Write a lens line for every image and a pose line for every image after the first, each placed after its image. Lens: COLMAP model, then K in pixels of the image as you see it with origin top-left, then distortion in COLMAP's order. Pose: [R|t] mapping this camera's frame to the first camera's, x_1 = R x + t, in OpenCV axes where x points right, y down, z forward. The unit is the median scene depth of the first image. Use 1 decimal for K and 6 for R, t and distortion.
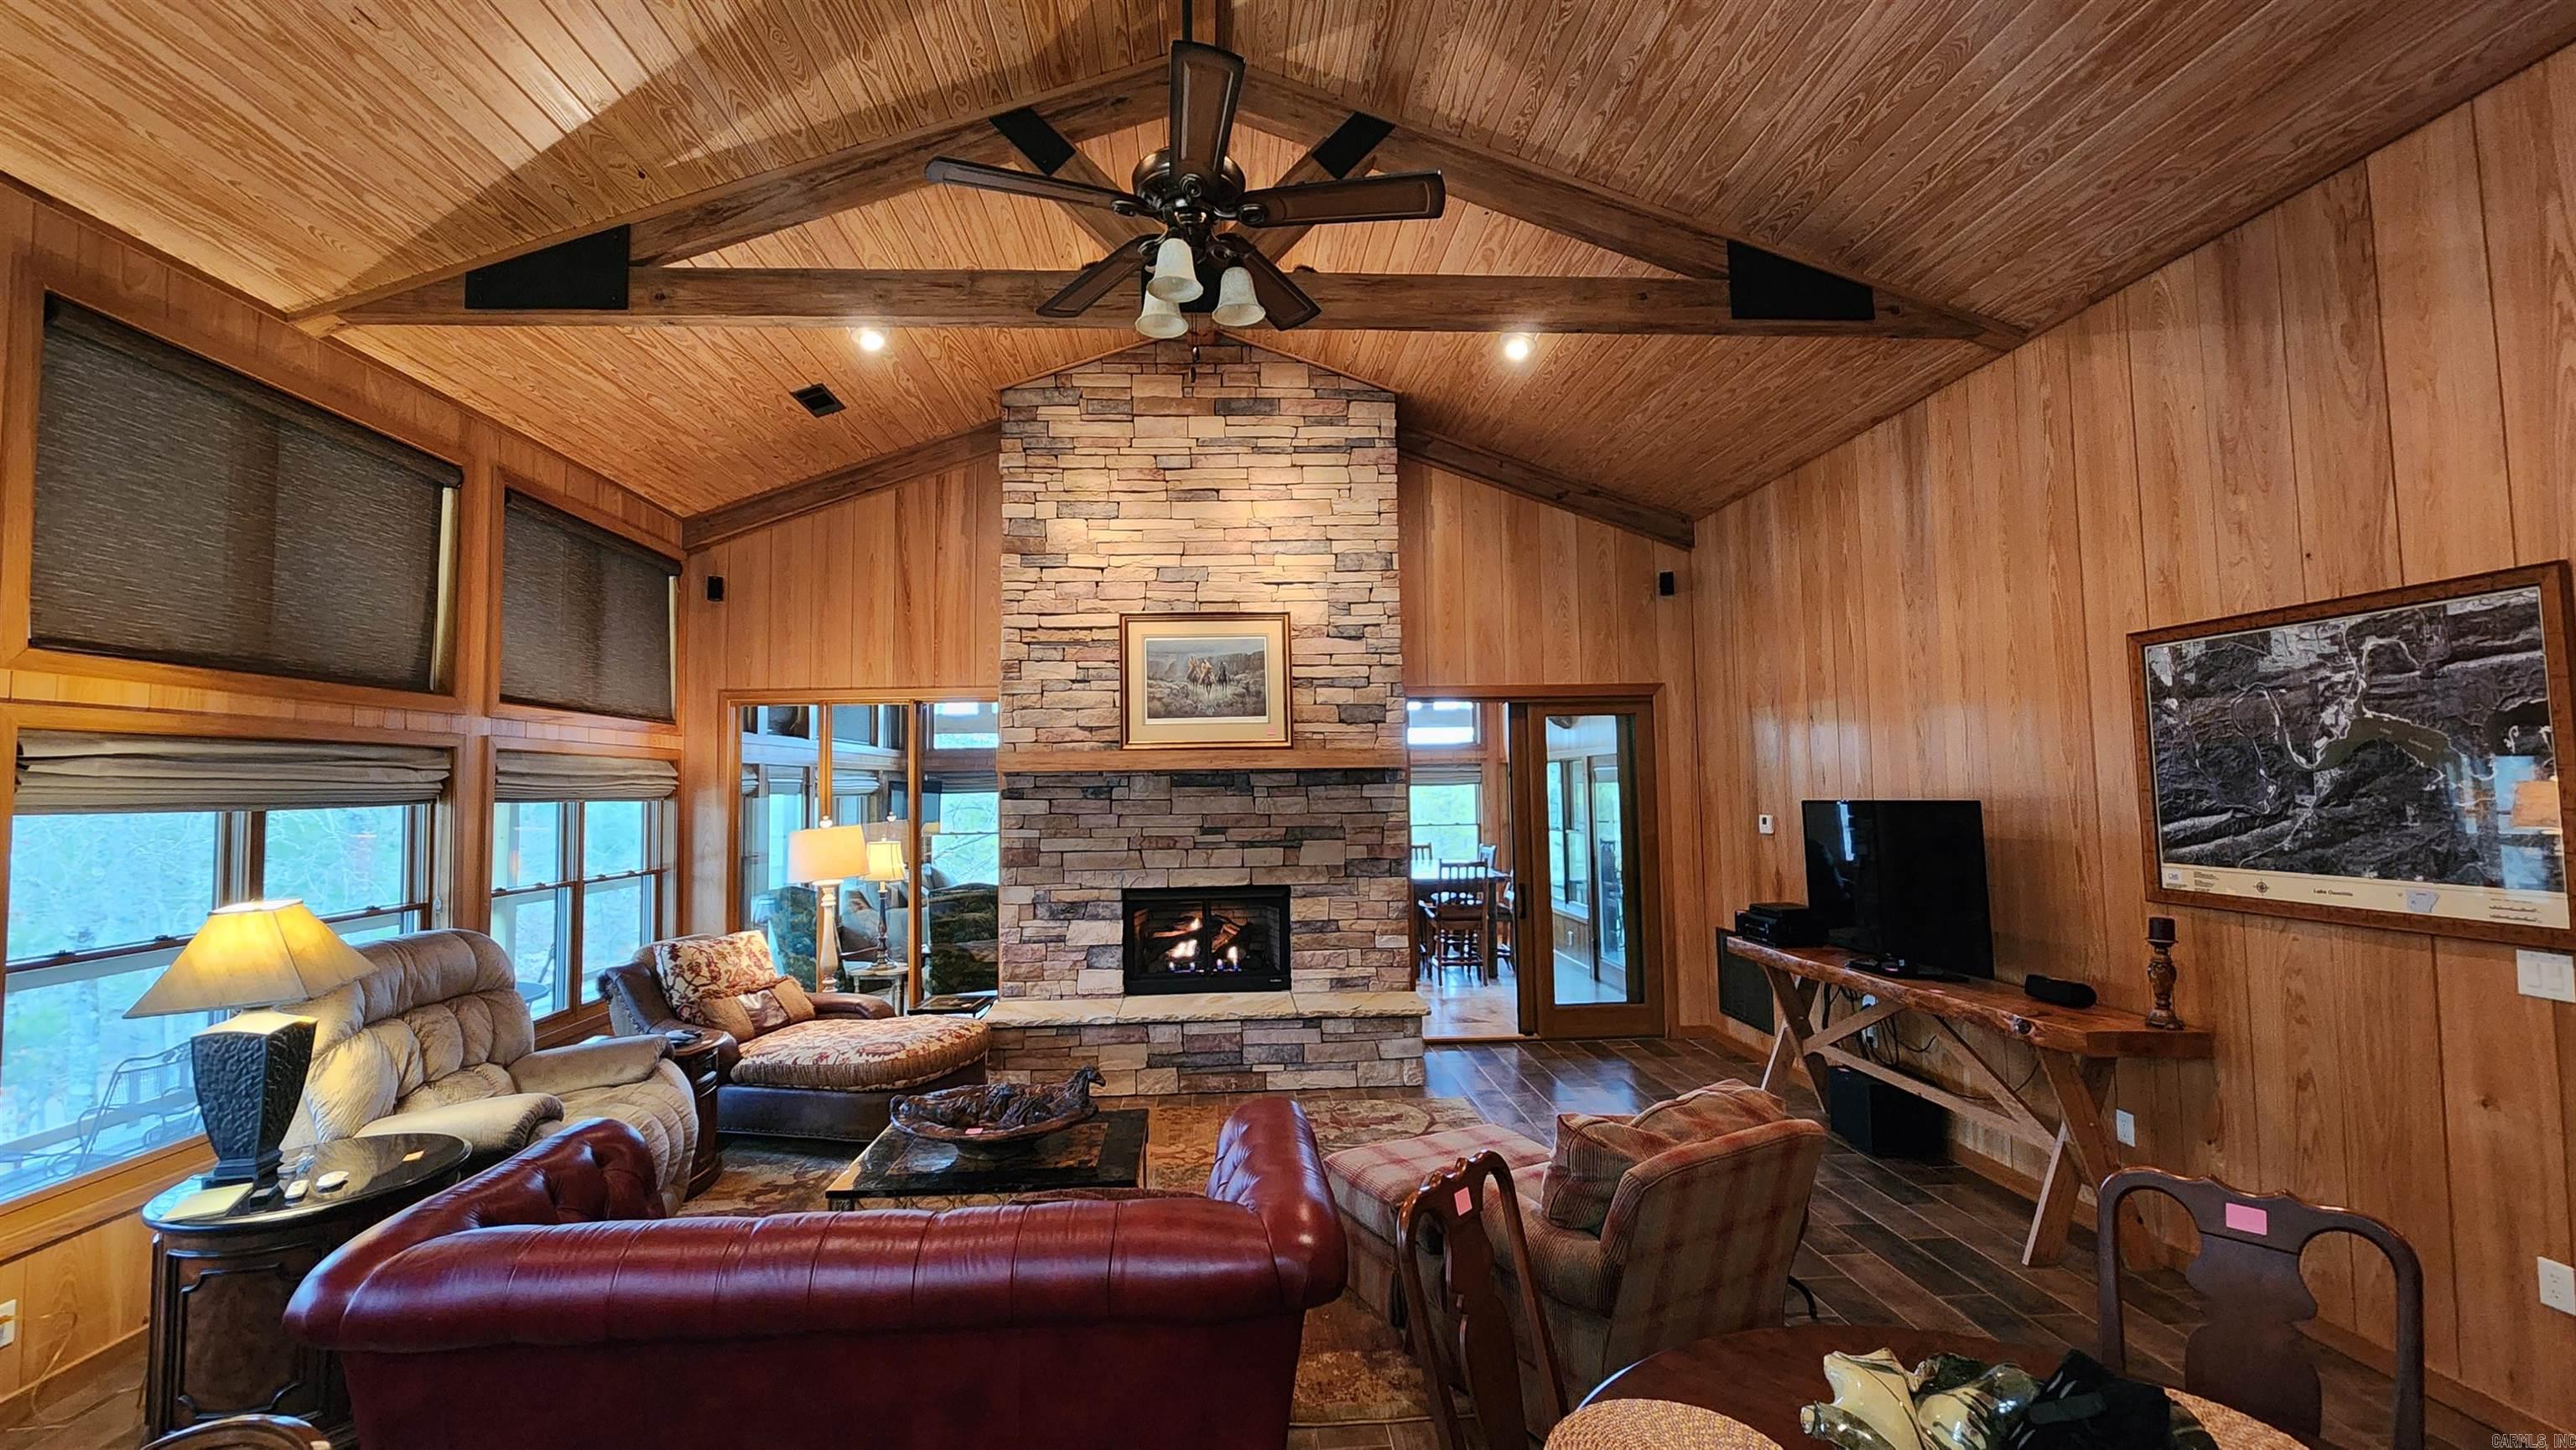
lens RADIAL K [[1053.9, 0, 1272.0], [0, 1053.9, 729.5], [0, 0, 1]] dist [-0.000324, -0.000045]
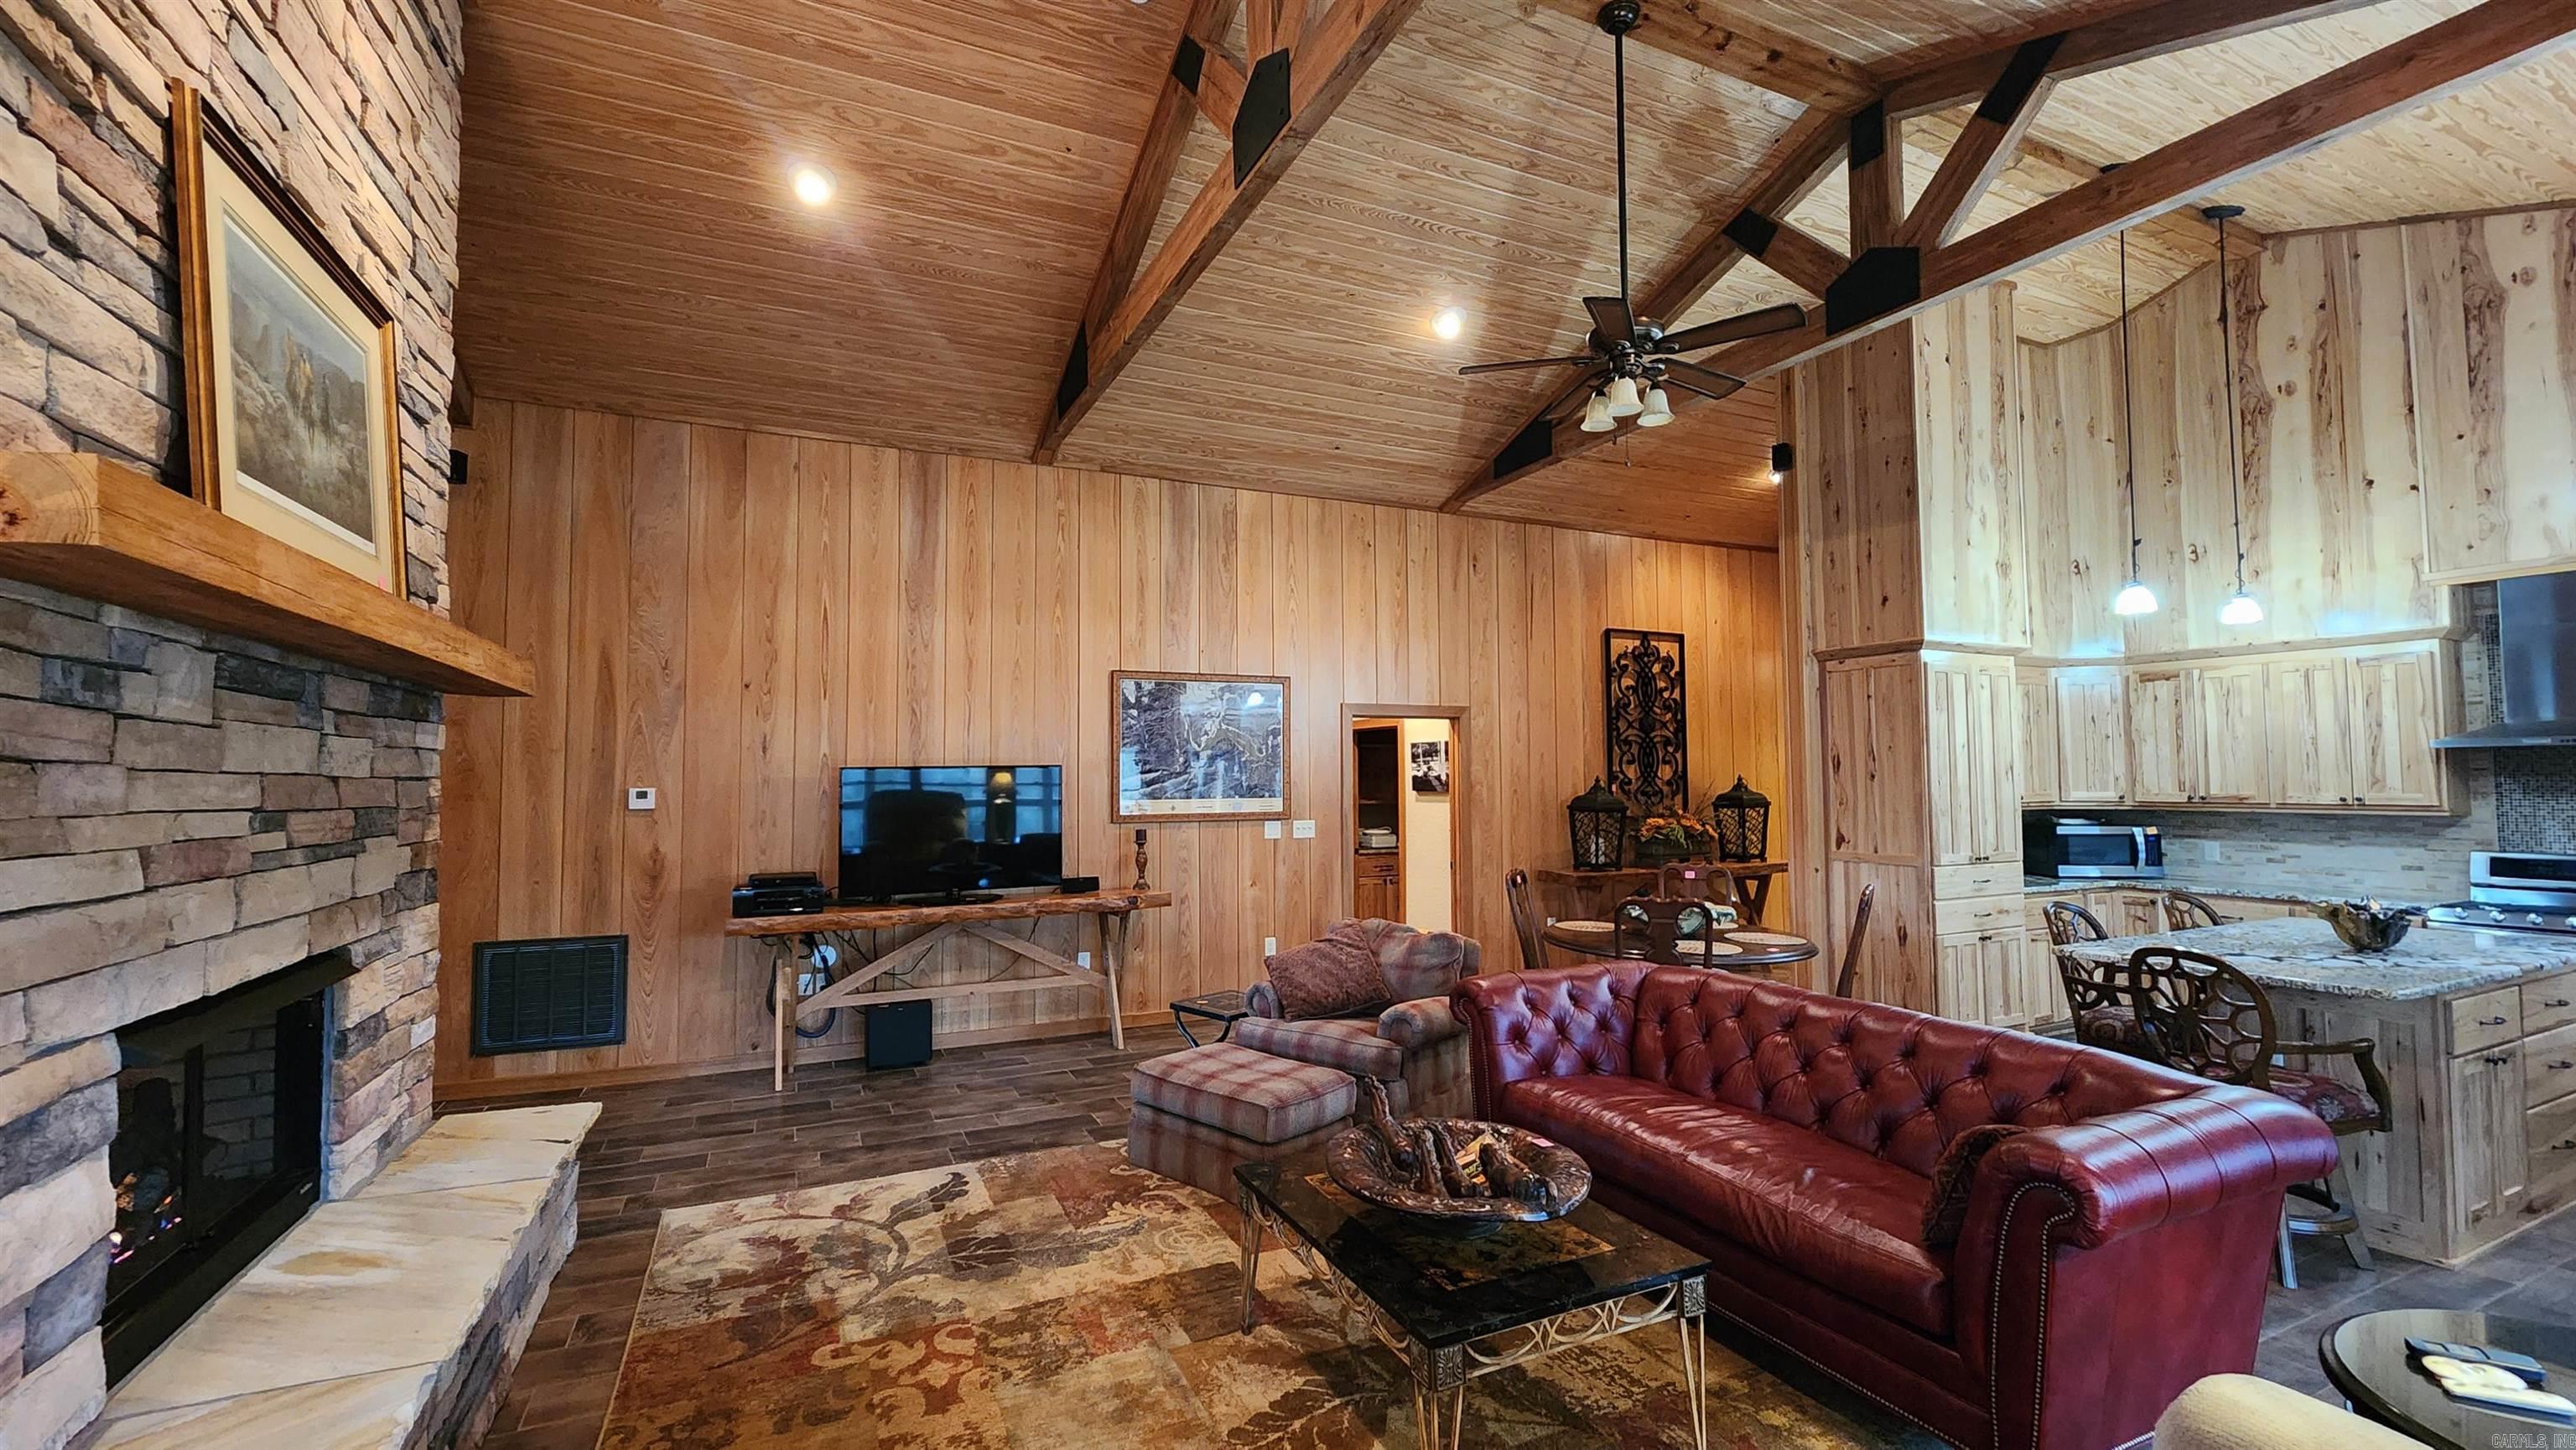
lens RADIAL K [[1053.9, 0, 1278.6], [0, 1053.9, 724.3], [0, 0, 1]] dist [-0.000324, -0.000045]
pose [[-0.378548, 0.066217, 0.923210, -0.801731], [-0.037249, 0.995540, -0.086678, 0.125246], [-0.924832, -0.067200, -0.374393, 1.253345]]
